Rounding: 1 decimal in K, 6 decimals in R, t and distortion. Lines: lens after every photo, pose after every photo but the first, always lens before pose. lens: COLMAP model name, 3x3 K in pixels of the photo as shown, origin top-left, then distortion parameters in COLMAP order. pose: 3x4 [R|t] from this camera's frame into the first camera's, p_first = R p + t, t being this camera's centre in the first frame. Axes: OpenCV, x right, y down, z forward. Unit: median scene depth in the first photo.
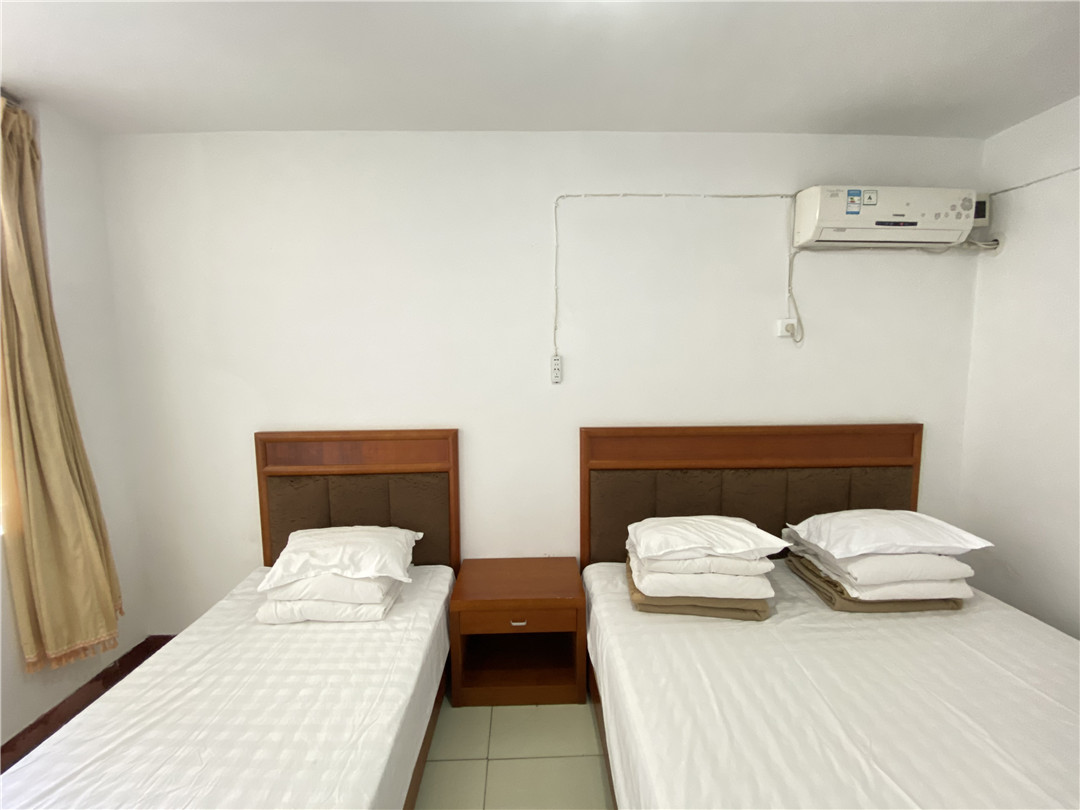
lens RADIAL K [[435.8, 0, 535.2], [0, 435.8, 409.7], [0, 0, 1]] dist [0.046967, -0.039014]
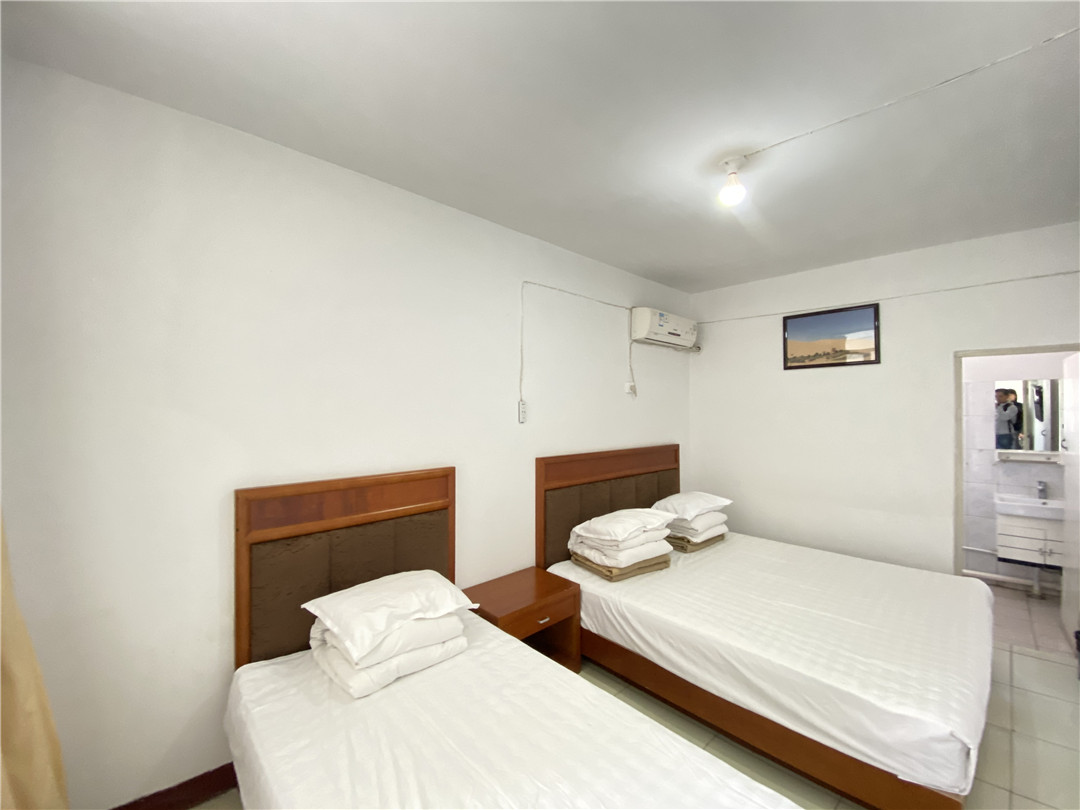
lens RADIAL K [[435.8, 0, 535.2], [0, 435.8, 409.7], [0, 0, 1]] dist [0.046967, -0.039014]
pose [[0.752649, 0.009079, 0.658359, -0.810420], [0.060743, 0.994683, -0.083160, 0.007009], [-0.655614, 0.102581, 0.748096, 0.046637]]
